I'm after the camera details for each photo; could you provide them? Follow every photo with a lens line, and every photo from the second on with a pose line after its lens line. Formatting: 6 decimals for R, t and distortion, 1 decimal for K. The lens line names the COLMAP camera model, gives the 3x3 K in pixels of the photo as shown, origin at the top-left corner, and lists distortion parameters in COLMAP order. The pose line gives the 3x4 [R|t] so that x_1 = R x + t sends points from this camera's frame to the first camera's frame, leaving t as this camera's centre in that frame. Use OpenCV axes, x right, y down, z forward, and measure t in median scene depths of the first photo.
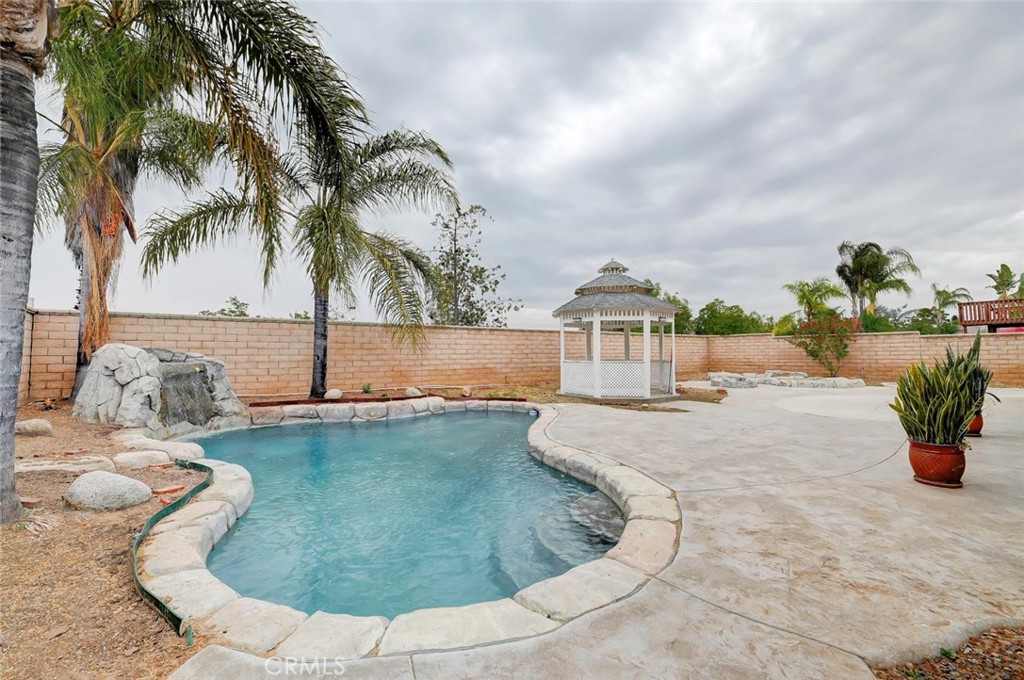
lens RADIAL K [[415.3, 0, 511.8], [0, 415.3, 335.4], [0, 0, 1]] dist [-0.018125, -0.000894]
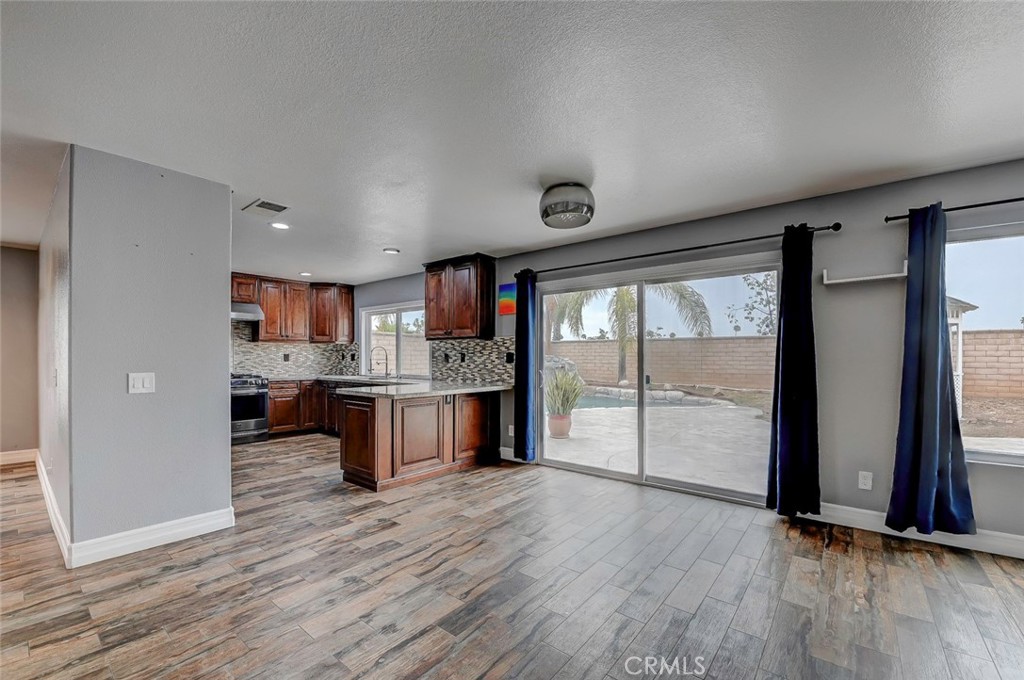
lens RADIAL K [[415.3, 0, 508.7], [0, 415.3, 365.2], [0, 0, 1]] dist [-0.018125, -0.000894]
pose [[0.196255, 0.027187, -0.980176, 0.914209], [0.037979, 0.998655, 0.035304, -0.007931], [0.979817, -0.044155, 0.194959, 0.149271]]
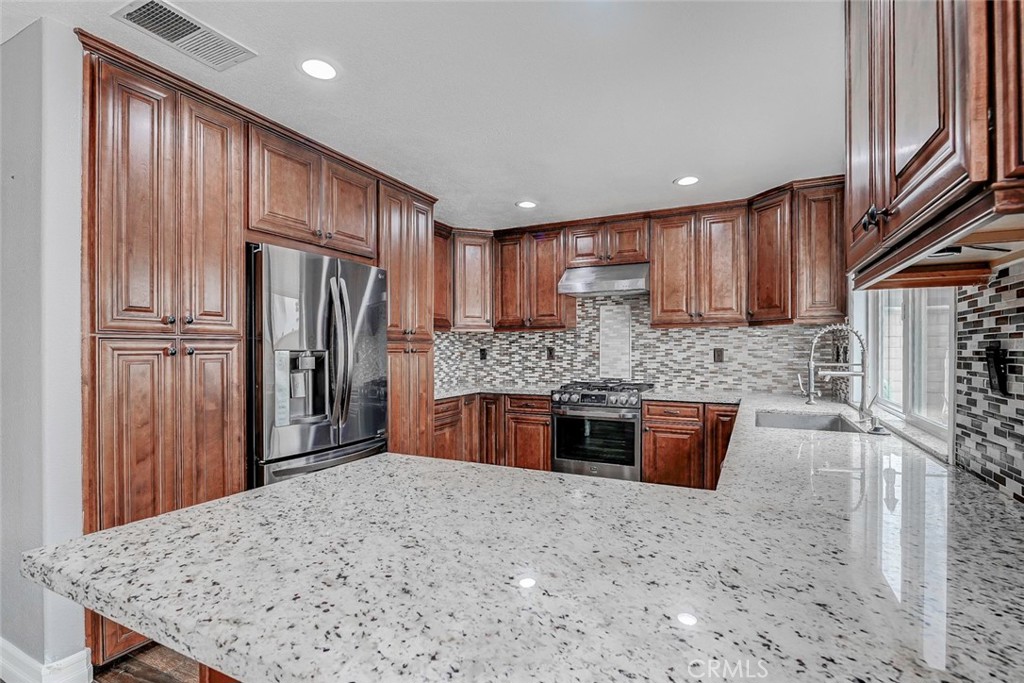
lens RADIAL K [[497.8, 0, 518.6], [0, 497.8, 348.8], [0, 0, 1]] dist [-0.009560, -0.001798]
pose [[-0.903436, 0.008688, -0.428635, 0.547426], [0.027358, 0.998925, -0.037416, -0.005164], [0.427849, -0.045530, -0.902703, 0.225209]]
